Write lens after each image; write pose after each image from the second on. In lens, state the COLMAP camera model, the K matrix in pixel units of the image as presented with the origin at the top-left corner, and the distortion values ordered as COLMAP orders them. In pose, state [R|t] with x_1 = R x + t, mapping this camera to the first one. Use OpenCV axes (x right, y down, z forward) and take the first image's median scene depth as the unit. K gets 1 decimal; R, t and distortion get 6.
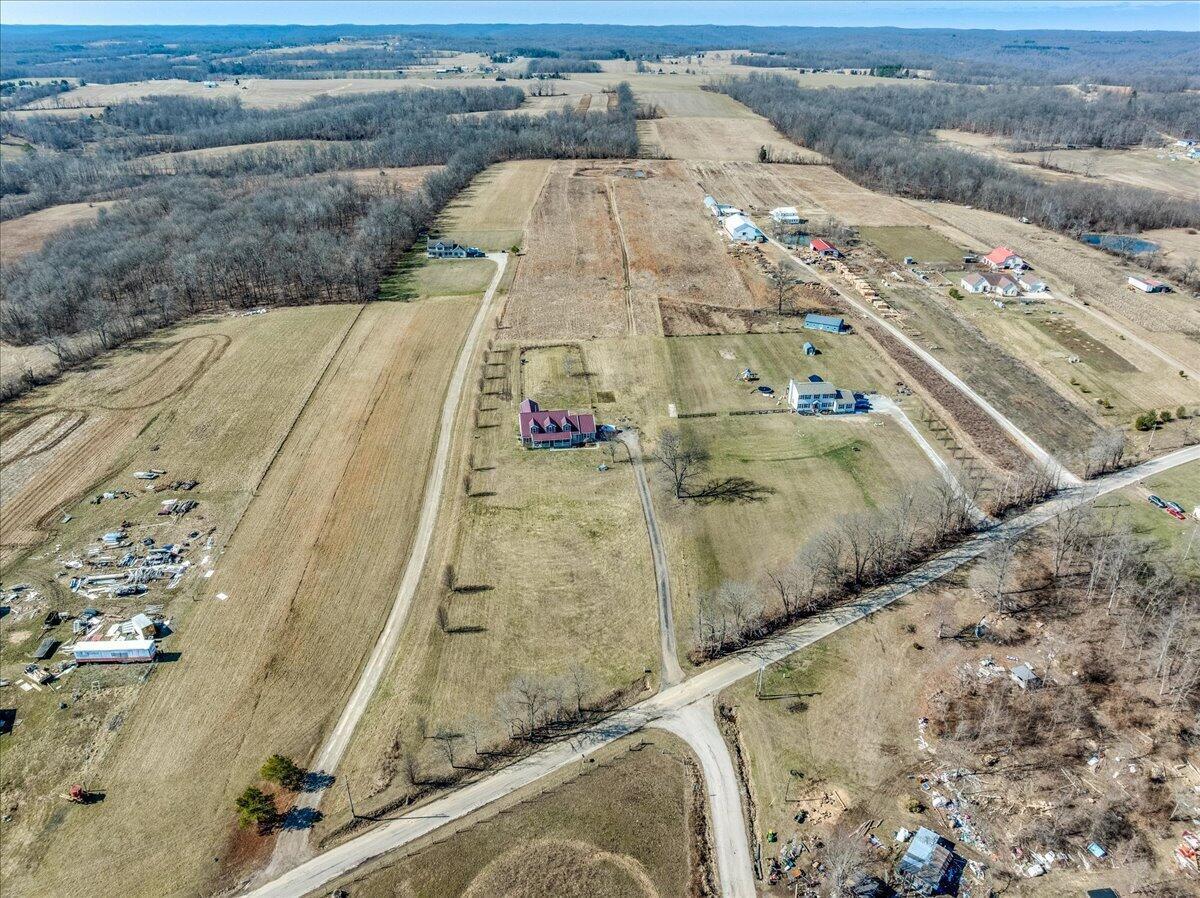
lens RADIAL K [[847.1, 0, 600.4], [0, 847.1, 445.0], [0, 0, 1]] dist [-0.043952, 0.012100]
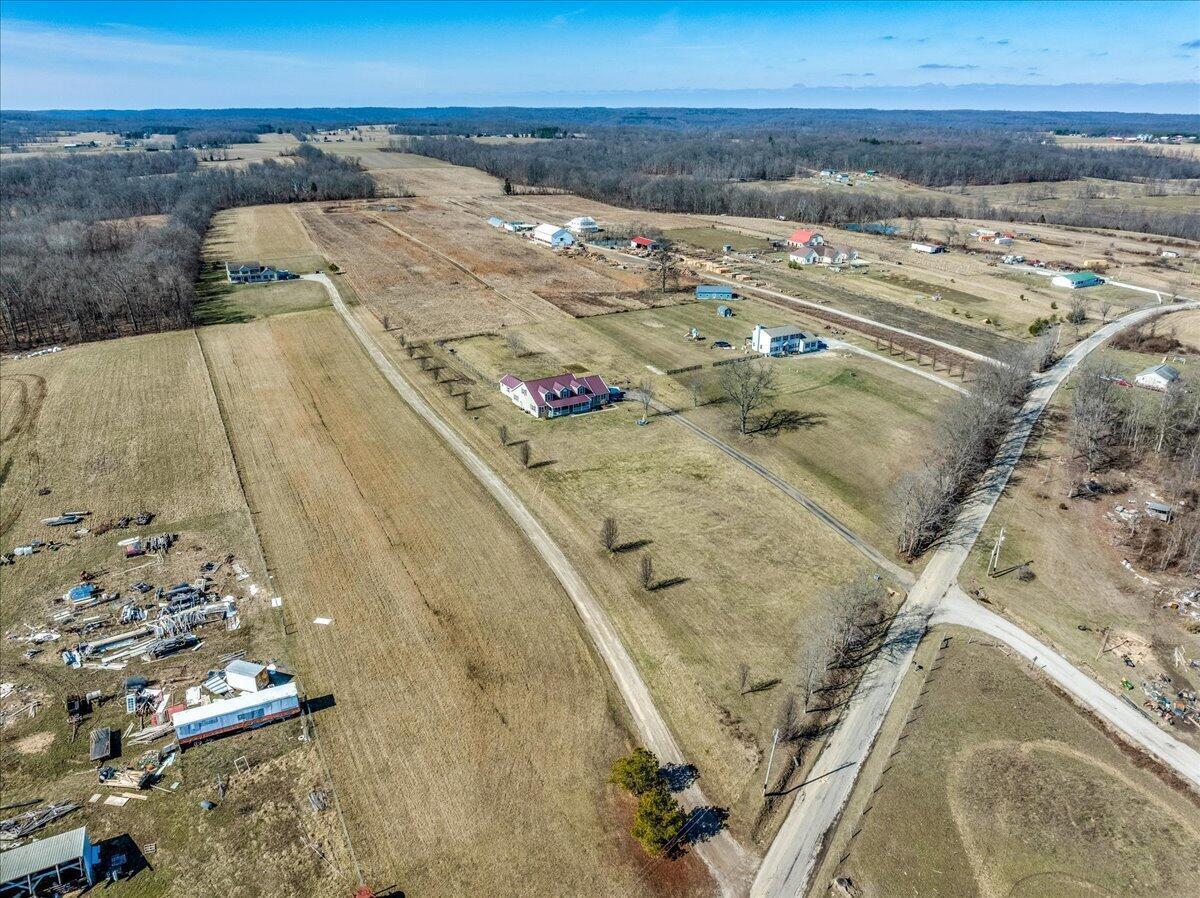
lens RADIAL K [[847.1, 0, 604.1], [0, 847.1, 446.9], [0, 0, 1]] dist [-0.043952, 0.012100]
pose [[0.916717, -0.149573, 0.370484, -0.296322], [0.180315, 0.982359, -0.049566, 0.071648], [-0.356535, 0.112242, 0.927515, 0.154839]]
